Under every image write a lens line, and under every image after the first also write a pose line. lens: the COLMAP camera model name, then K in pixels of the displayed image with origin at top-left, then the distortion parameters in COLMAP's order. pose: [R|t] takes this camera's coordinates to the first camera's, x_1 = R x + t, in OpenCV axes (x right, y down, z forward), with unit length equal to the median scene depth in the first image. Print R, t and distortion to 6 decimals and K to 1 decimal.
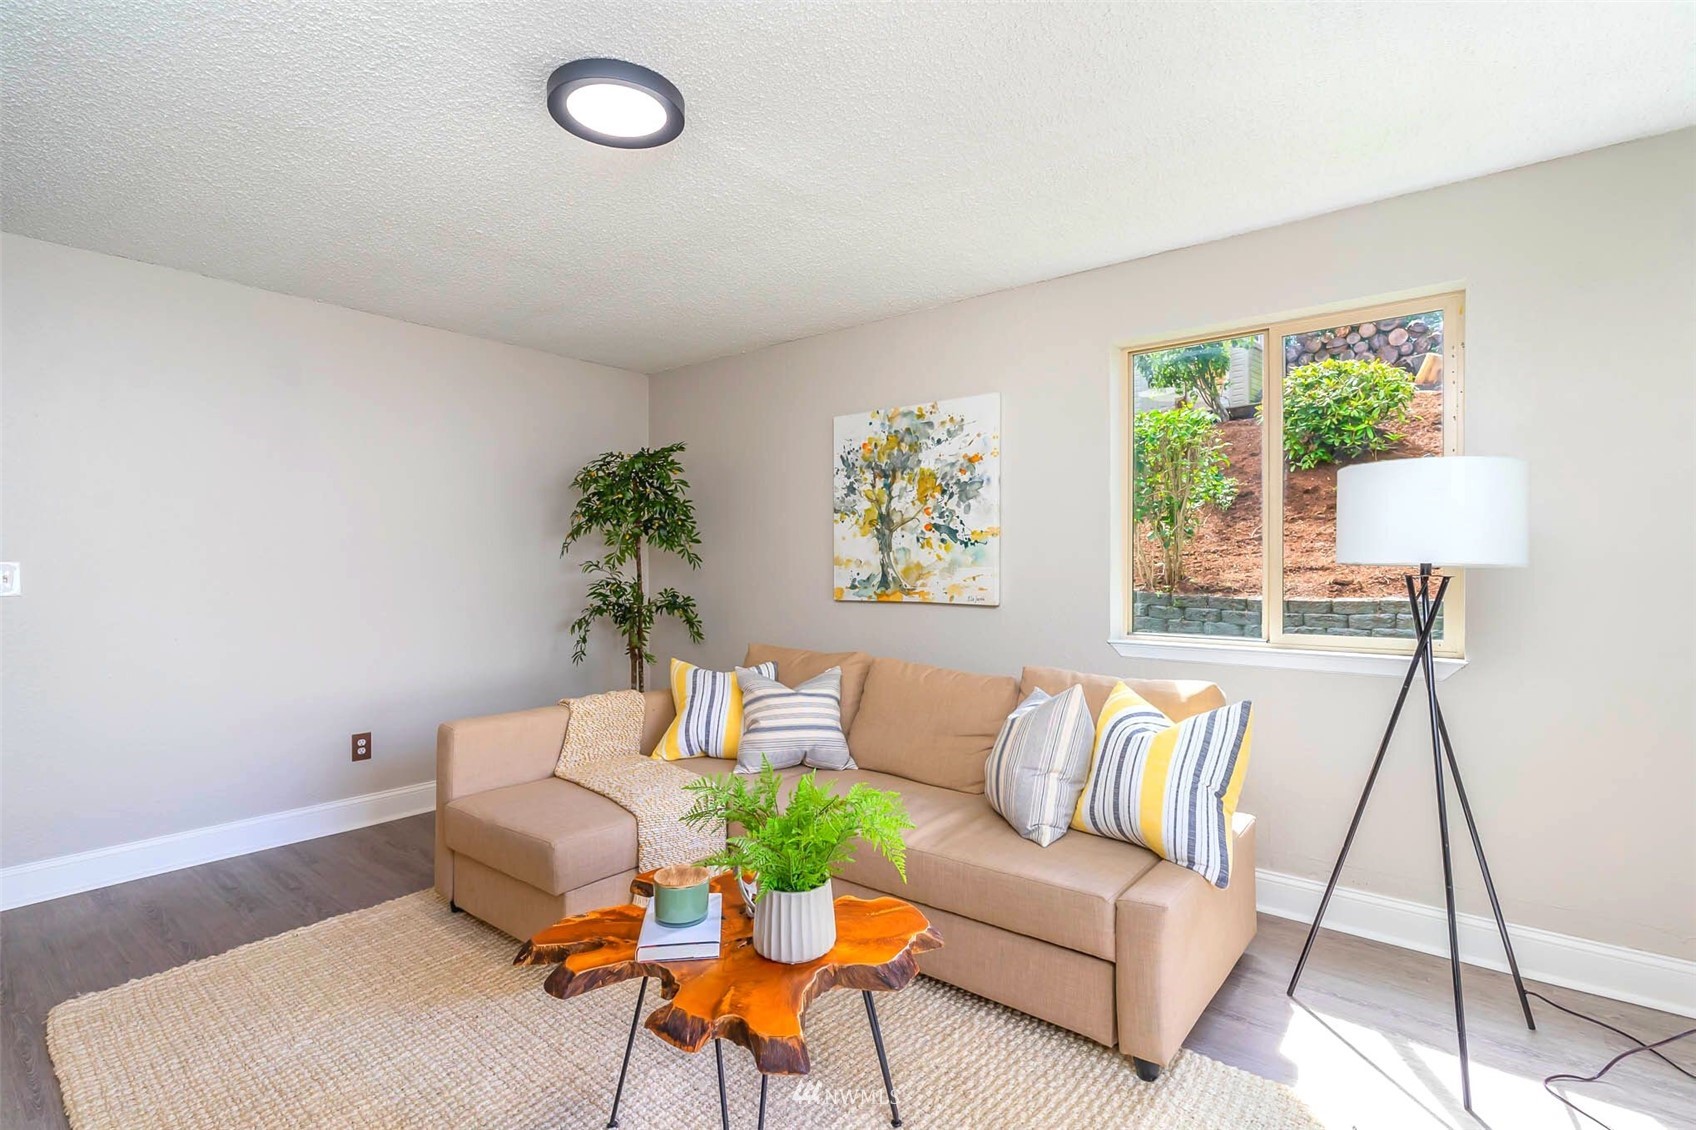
lens RADIAL K [[803.2, 0, 863.3], [0, 803.2, 563.2], [0, 0, 1]] dist [-0.000603, -0.000968]
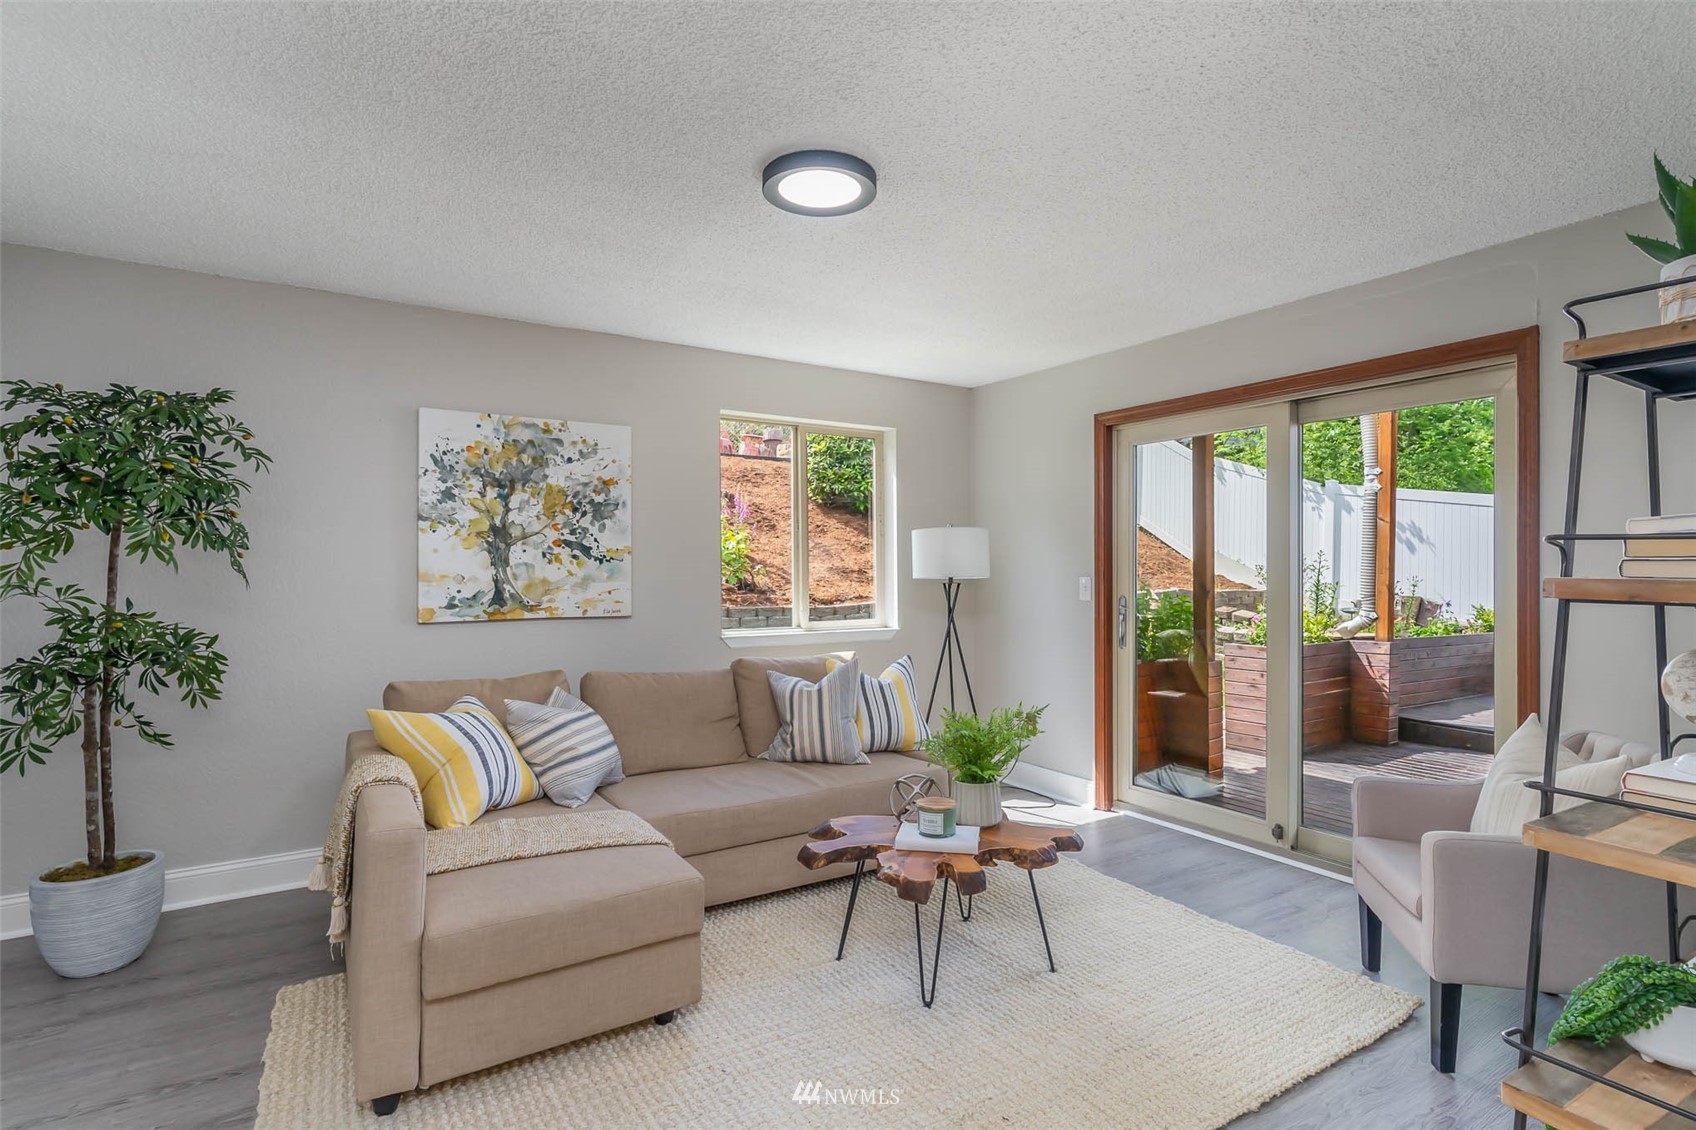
lens RADIAL K [[811.4, 0, 848.0], [0, 811.4, 565.0], [0, 0, 1]] dist [-0.000175, -0.000304]
pose [[0.333673, 0.008893, 0.942647, -0.747651], [0.003863, 0.999934, -0.010801, -0.004689], [-0.942681, 0.007245, 0.333617, 0.312135]]
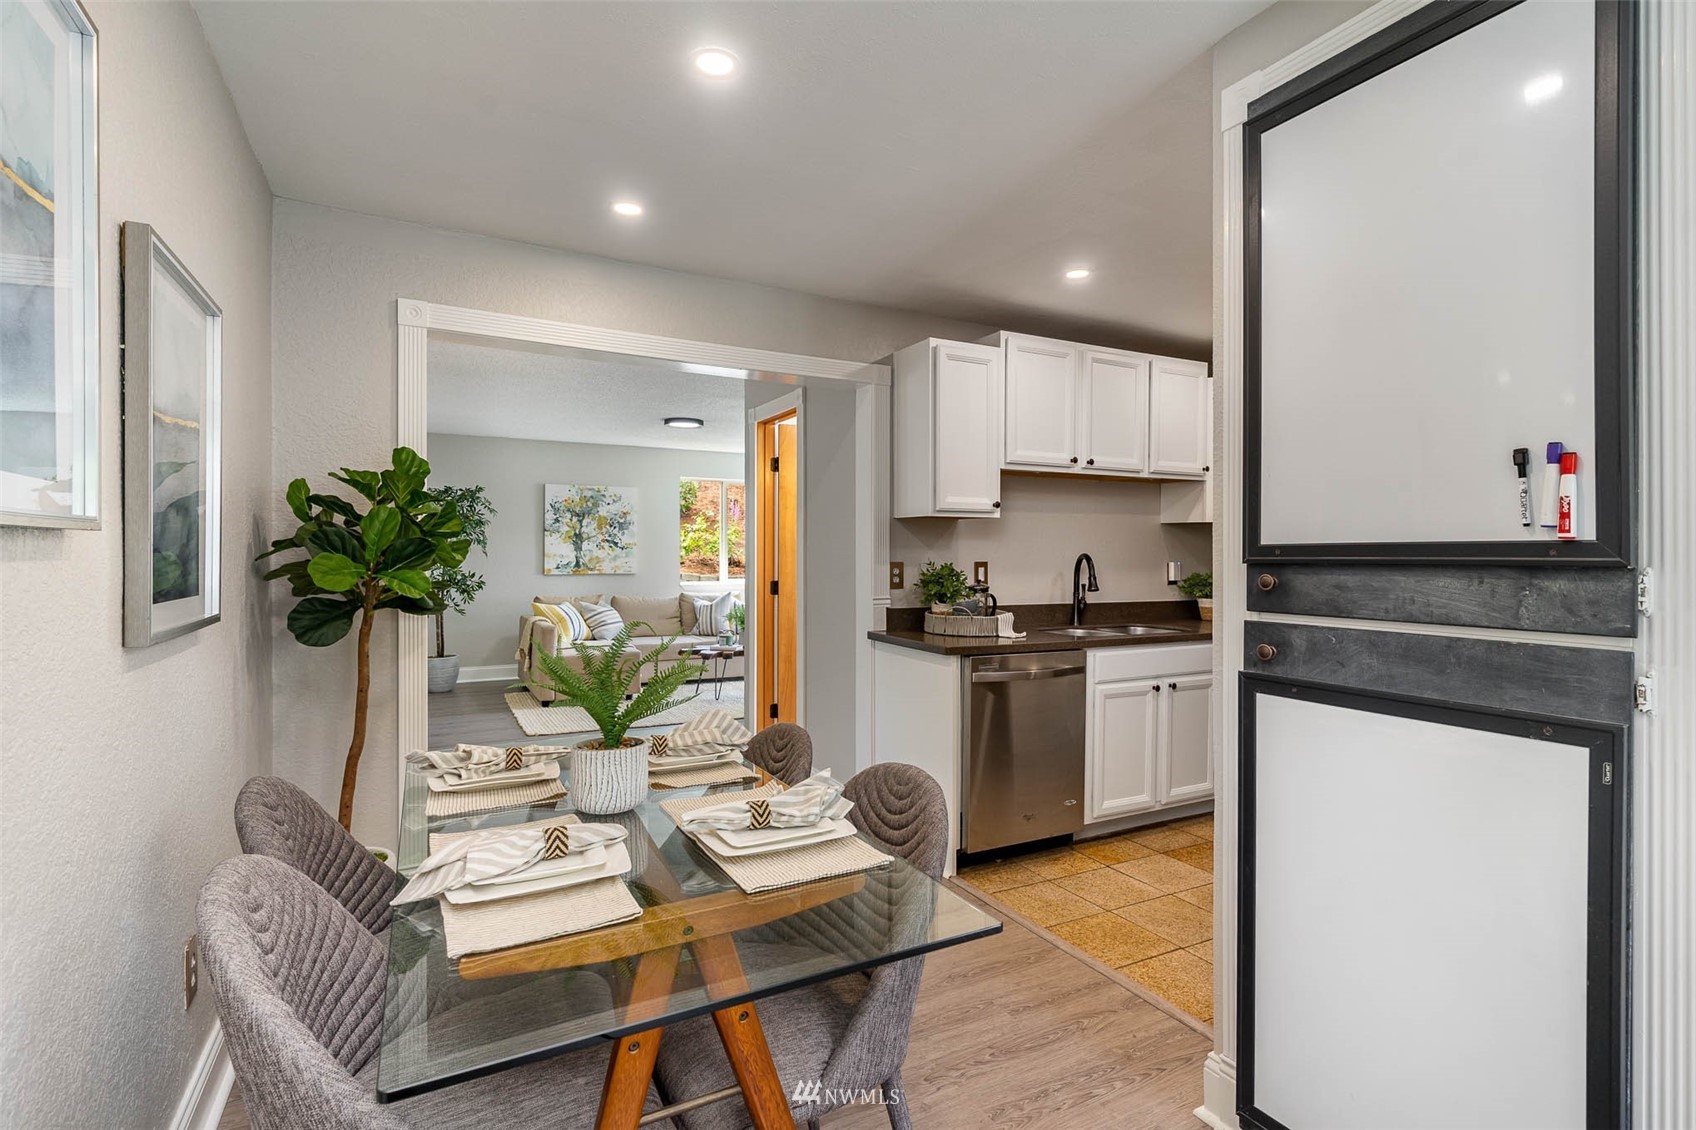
lens RADIAL K [[803.2, 0, 863.3], [0, 803.2, 563.2], [0, 0, 1]] dist [-0.000603, -0.000968]
pose [[0.387608, -0.007377, 0.921795, -1.715991], [-0.005942, 0.999927, 0.010501, -0.009170], [-0.921805, -0.009547, 0.387536, -0.561385]]
